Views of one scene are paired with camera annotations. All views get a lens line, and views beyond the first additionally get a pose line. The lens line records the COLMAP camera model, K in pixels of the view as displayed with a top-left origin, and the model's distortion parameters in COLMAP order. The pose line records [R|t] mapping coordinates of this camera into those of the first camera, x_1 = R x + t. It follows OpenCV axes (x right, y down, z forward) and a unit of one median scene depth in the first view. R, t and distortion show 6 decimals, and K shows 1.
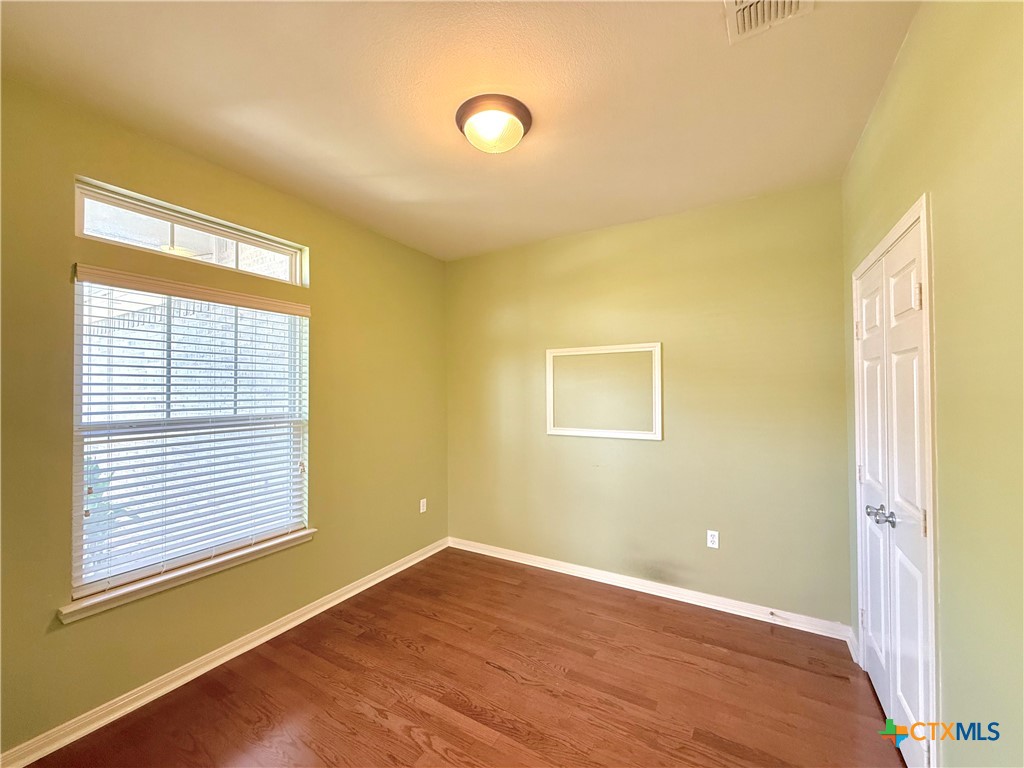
lens RADIAL K [[406.6, 0, 510.7], [0, 406.6, 386.8], [0, 0, 1]] dist [0.001333, -0.000239]
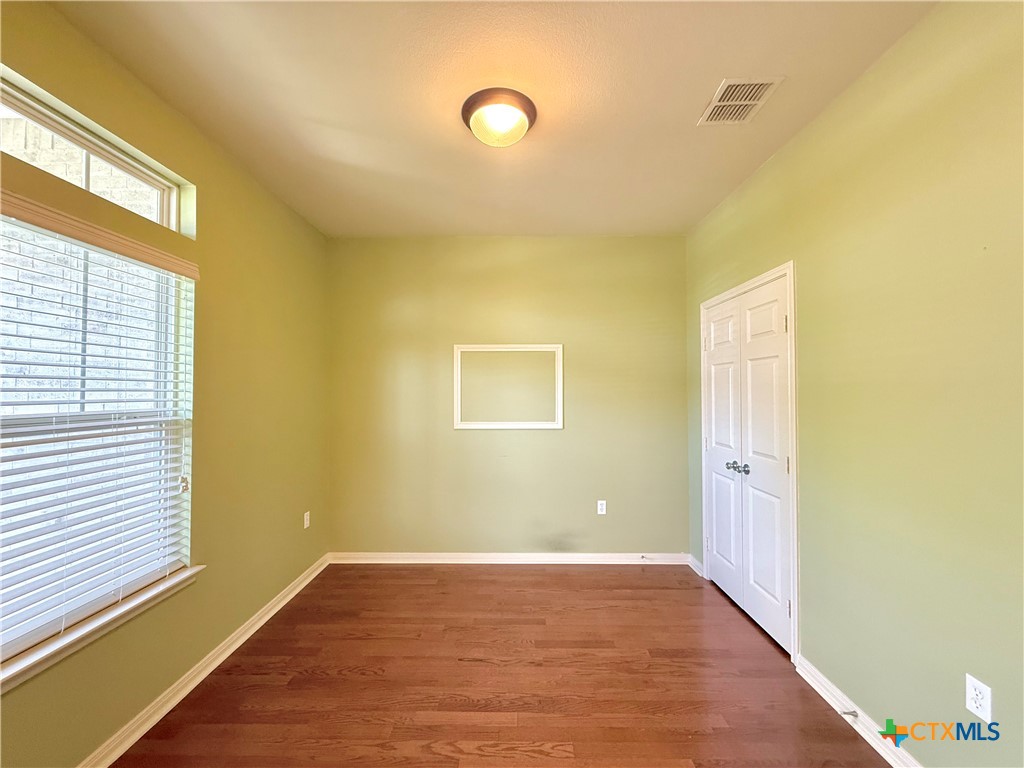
lens RADIAL K [[406.6, 0, 510.7], [0, 406.6, 386.8], [0, 0, 1]] dist [0.001333, -0.000239]
pose [[0.867859, 0.011536, 0.496677, -0.370682], [-0.009222, 0.999932, -0.007112, 0.023608], [-0.496726, 0.001592, 0.867906, 0.075148]]
